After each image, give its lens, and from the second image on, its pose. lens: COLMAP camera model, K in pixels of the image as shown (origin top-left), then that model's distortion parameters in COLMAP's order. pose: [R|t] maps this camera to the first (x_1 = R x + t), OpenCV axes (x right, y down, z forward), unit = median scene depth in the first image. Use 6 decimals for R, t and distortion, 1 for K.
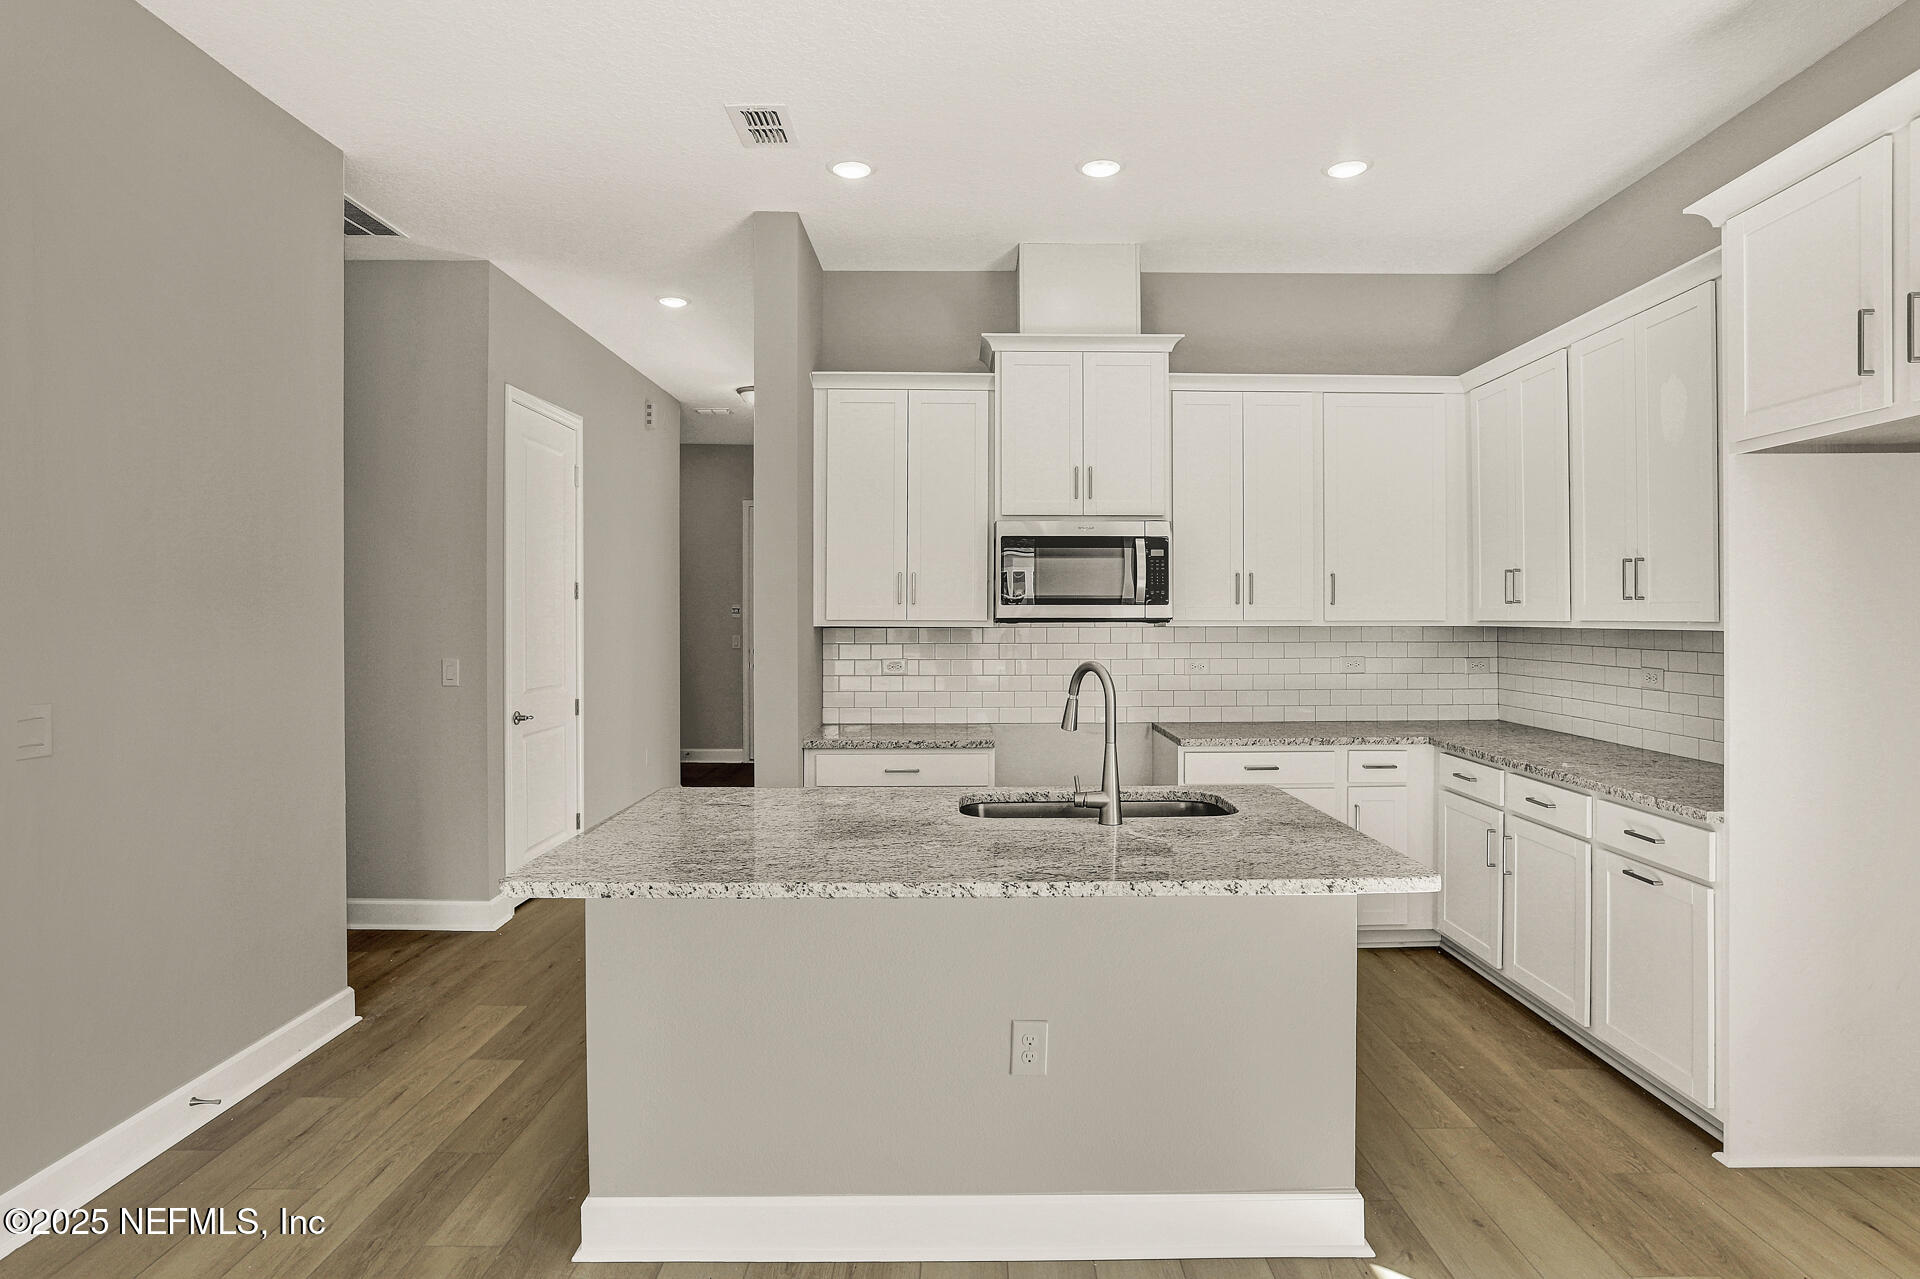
lens RADIAL K [[1008.3, 0, 965.3], [0, 1008.3, 621.3], [0, 0, 1]] dist [-0.045807, 0.001669]
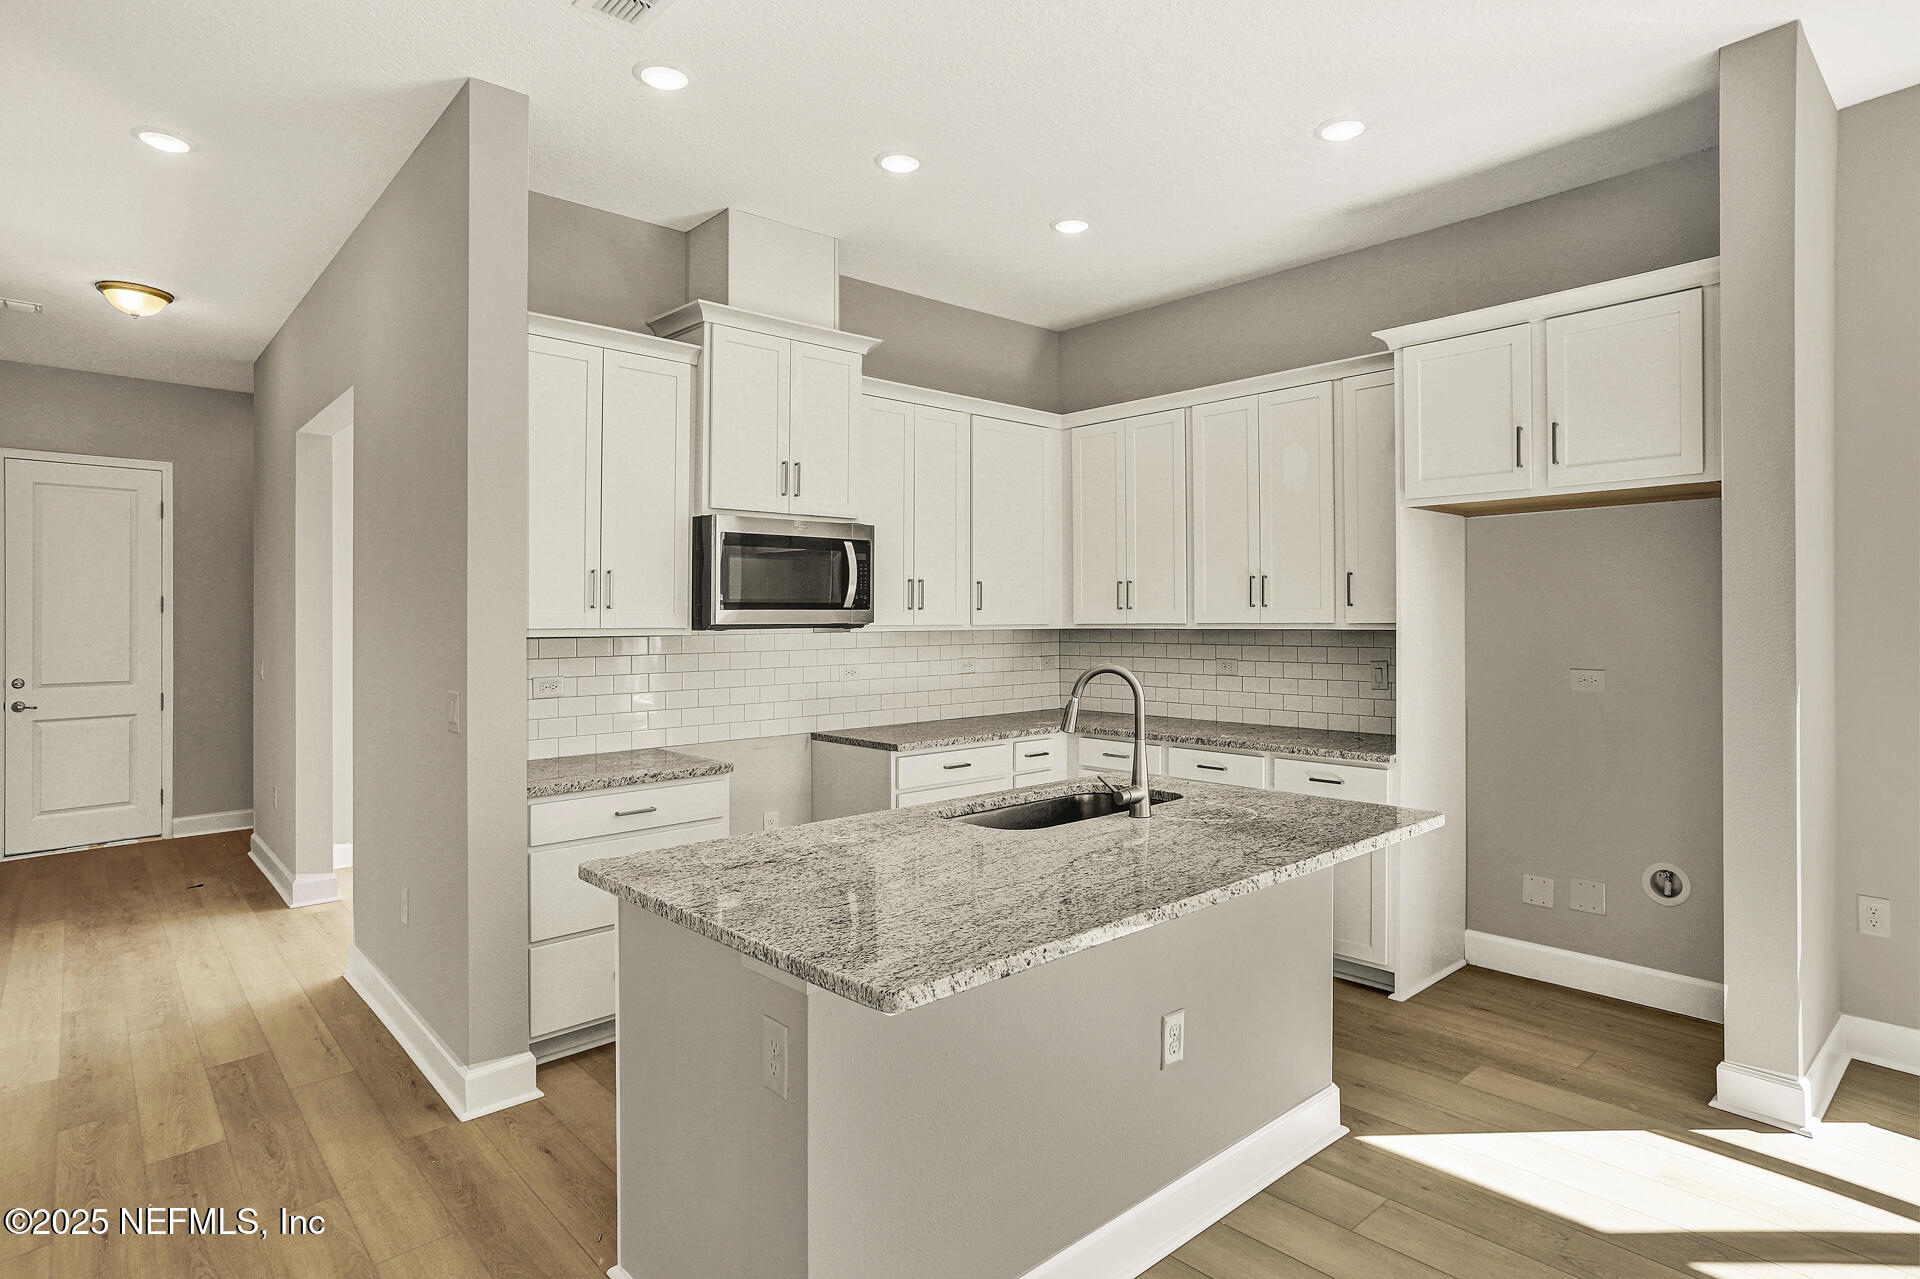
lens RADIAL K [[1033.9, 0, 1011.7], [0, 1033.9, 611.7], [0, 0, 1]] dist [-0.035035, 0.000705]
pose [[0.722535, 0.001934, 0.691332, -0.399009], [0.007773, 0.999910, -0.010920, -0.002748], [-0.691291, 0.013264, 0.722455, 0.170725]]
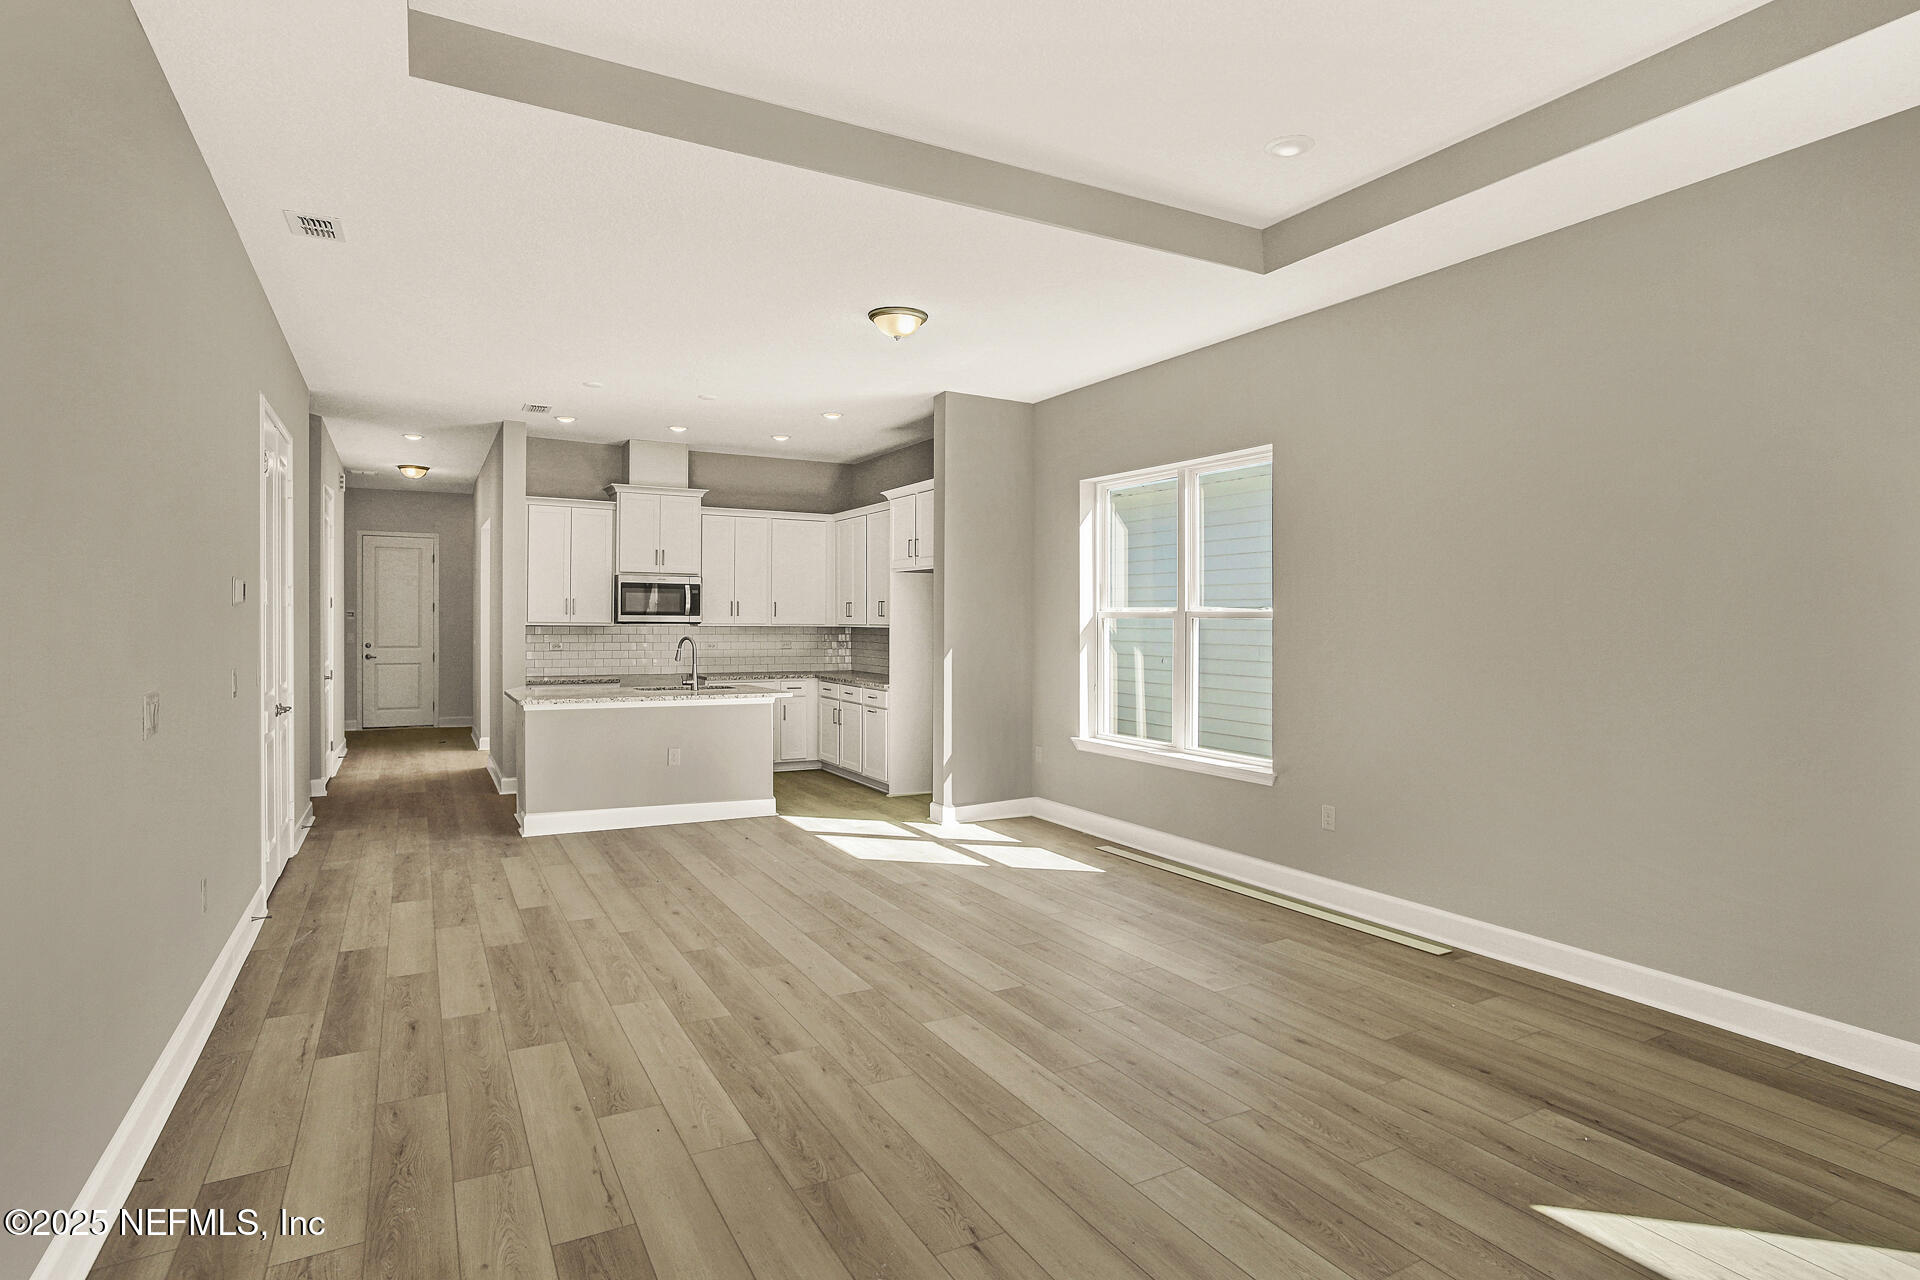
lens RADIAL K [[1030.6, 0, 960.0], [0, 1030.6, 640.0], [0, 0, 1]] dist [0.000379, -0.000061]
pose [[0.876963, -0.001441, 0.480557, -0.370903], [-0.007756, 0.999823, 0.017152, -0.007201], [-0.480496, -0.018769, 0.876796, -1.201077]]
